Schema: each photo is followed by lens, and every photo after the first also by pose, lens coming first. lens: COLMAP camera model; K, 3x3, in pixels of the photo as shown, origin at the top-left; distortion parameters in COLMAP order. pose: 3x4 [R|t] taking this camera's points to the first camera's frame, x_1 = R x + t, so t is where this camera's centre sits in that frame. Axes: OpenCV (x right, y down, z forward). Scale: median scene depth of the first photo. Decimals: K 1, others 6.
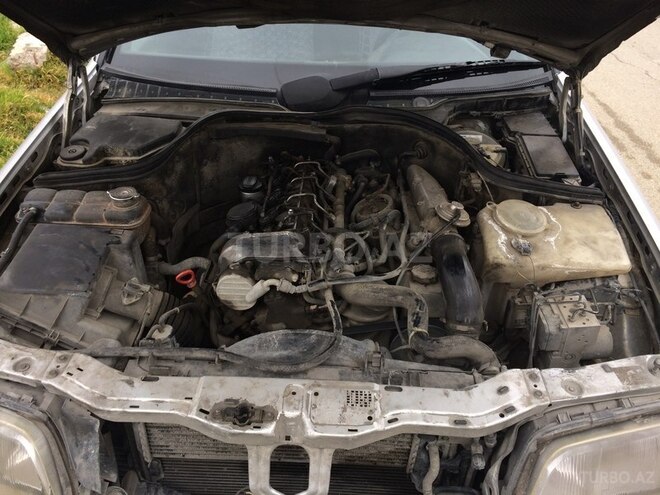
lens RADIAL K [[556.5, 0, 330.1], [0, 556.5, 249.2], [0, 0, 1]] dist [-0.015171, -0.012717]
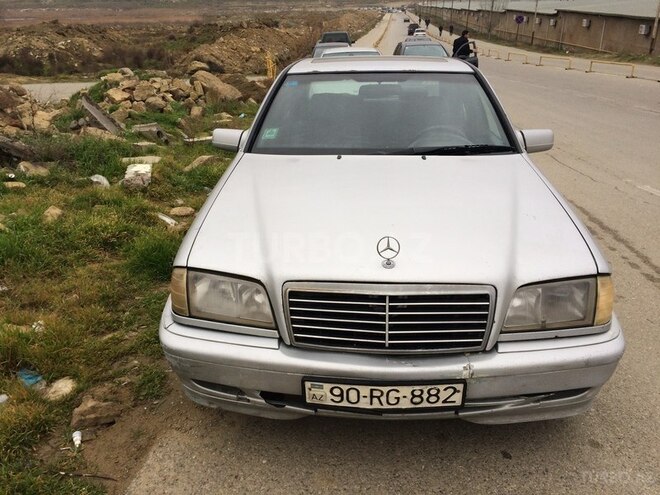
lens RADIAL K [[556.5, 0, 331.5], [0, 556.5, 245.9], [0, 0, 1]] dist [-0.015171, -0.012717]
pose [[0.999549, -0.007471, -0.029069, -0.050208], [-0.000536, 0.963934, -0.266141, 0.173768], [0.030009, 0.266037, 0.963496, -0.246296]]
